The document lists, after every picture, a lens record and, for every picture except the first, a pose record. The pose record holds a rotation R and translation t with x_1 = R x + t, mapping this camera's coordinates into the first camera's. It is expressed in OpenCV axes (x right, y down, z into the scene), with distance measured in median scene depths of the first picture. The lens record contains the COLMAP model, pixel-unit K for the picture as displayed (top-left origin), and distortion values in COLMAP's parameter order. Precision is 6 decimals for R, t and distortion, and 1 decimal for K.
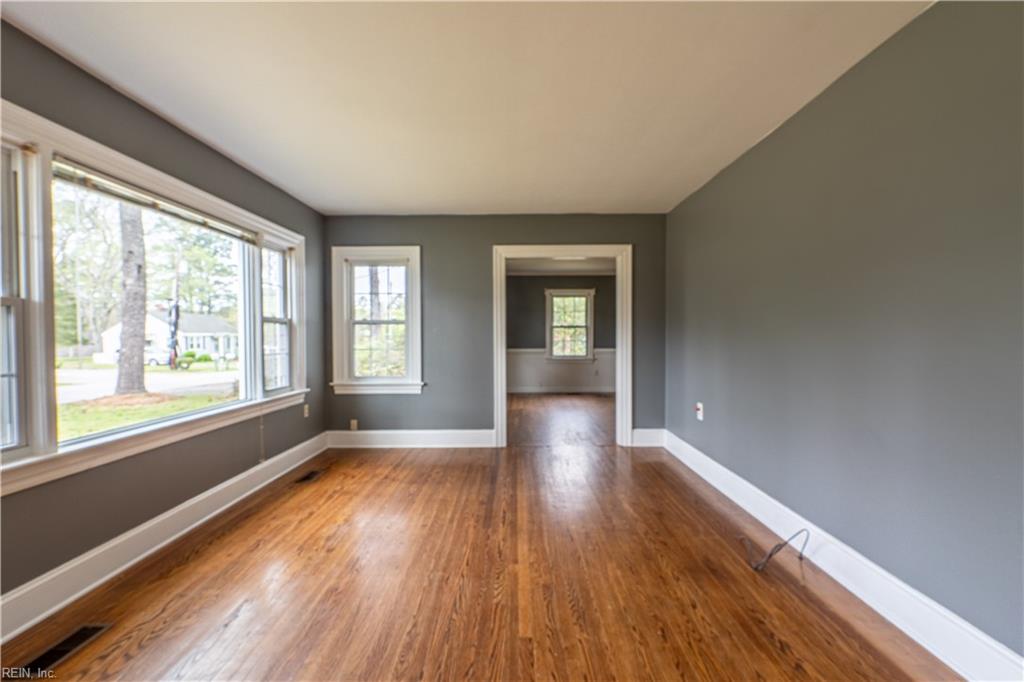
lens RADIAL K [[429.8, 0, 512.0], [0, 429.8, 341.0], [0, 0, 1]] dist [-0.005095, -0.000013]
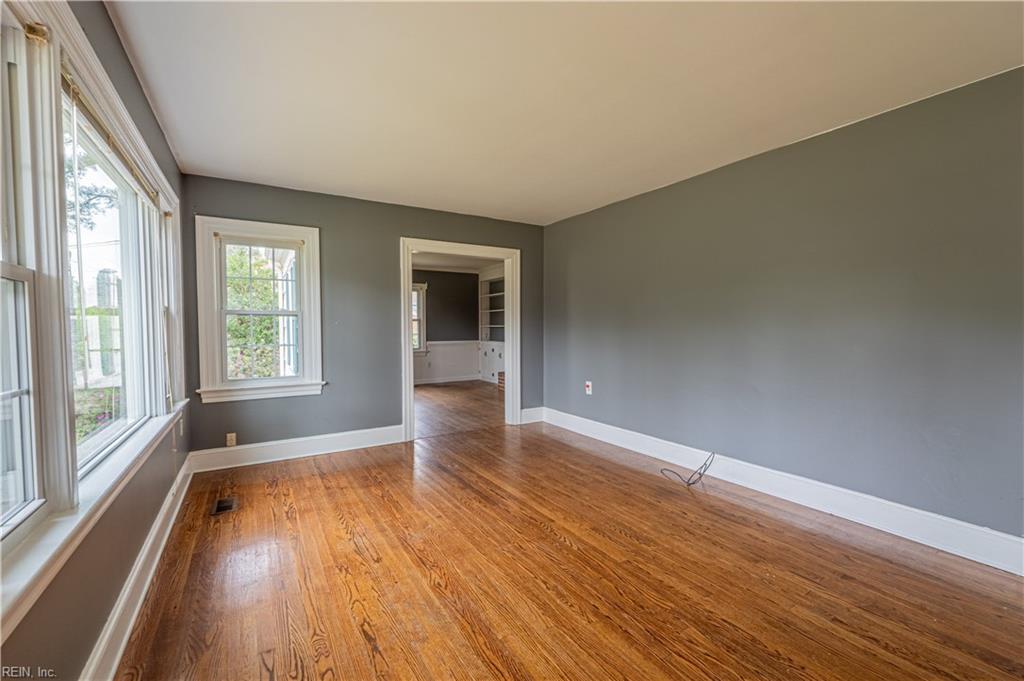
lens RADIAL K [[428.2, 0, 514.3], [0, 428.2, 342.5], [0, 0, 1]] dist [-0.002061, 0.000098]
pose [[0.844872, -0.019278, 0.534621, -0.434527], [0.009066, 0.999723, 0.021722, -0.000842], [-0.534892, -0.013505, 0.844813, 0.043009]]
